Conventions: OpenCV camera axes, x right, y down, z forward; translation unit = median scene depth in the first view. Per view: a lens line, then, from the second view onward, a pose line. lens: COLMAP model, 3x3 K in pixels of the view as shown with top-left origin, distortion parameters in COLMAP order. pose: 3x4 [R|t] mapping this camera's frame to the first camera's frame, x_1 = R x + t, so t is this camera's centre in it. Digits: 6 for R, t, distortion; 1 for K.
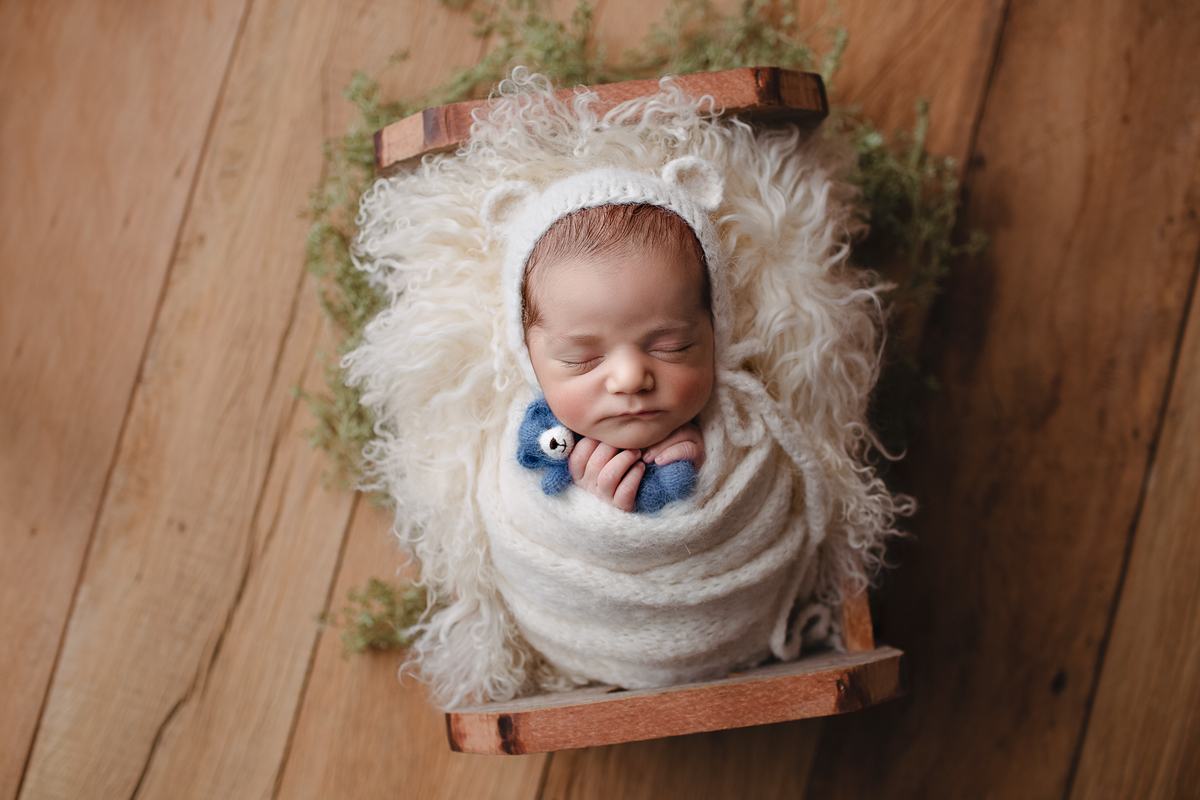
lens RADIAL K [[1203.2, 0, 595.5], [0, 1203.2, 398.8], [0, 0, 1]] dist [0.000757, -0.006143]
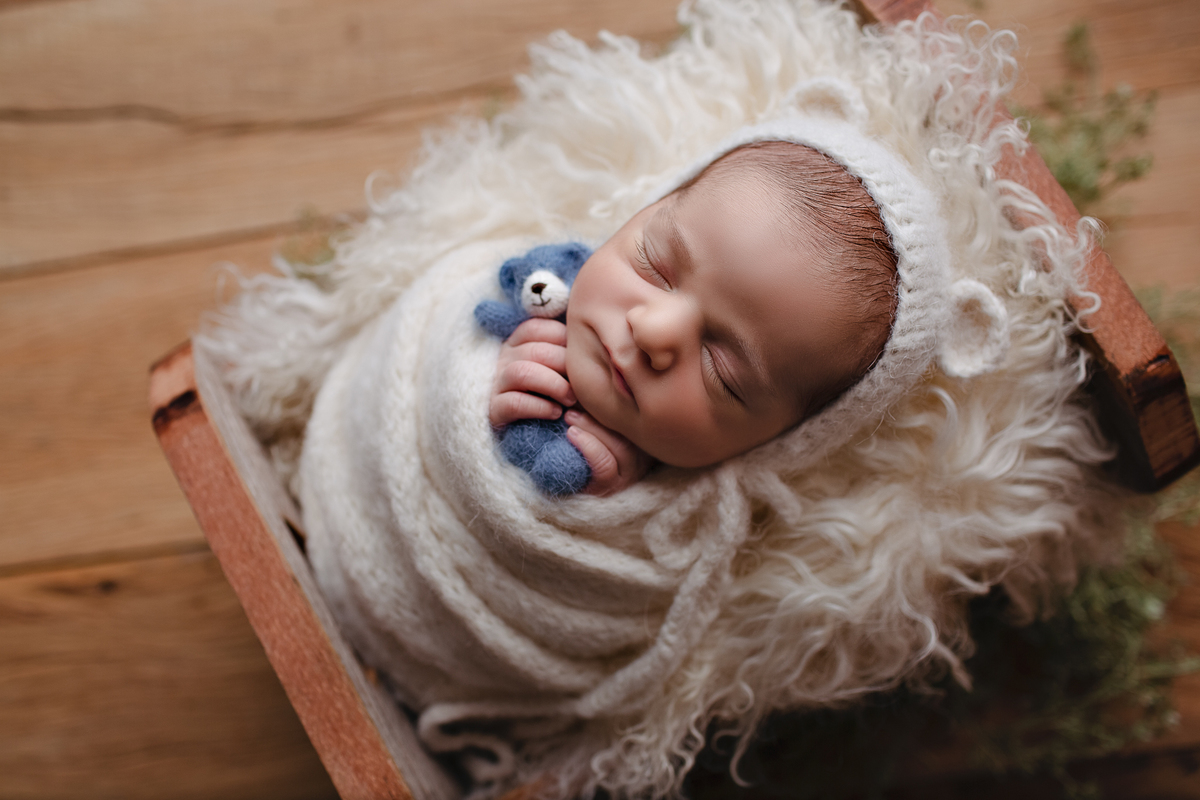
lens RADIAL K [[1219.3, 0, 599.1], [0, 1219.3, 399.8], [0, 0, 1]] dist [-0.066482, 0.158450]
pose [[0.386623, 0.906459, -0.169866, 0.152302], [-0.911518, 0.403593, 0.079044, -0.024208], [0.140207, 0.124276, 0.982292, 0.290038]]
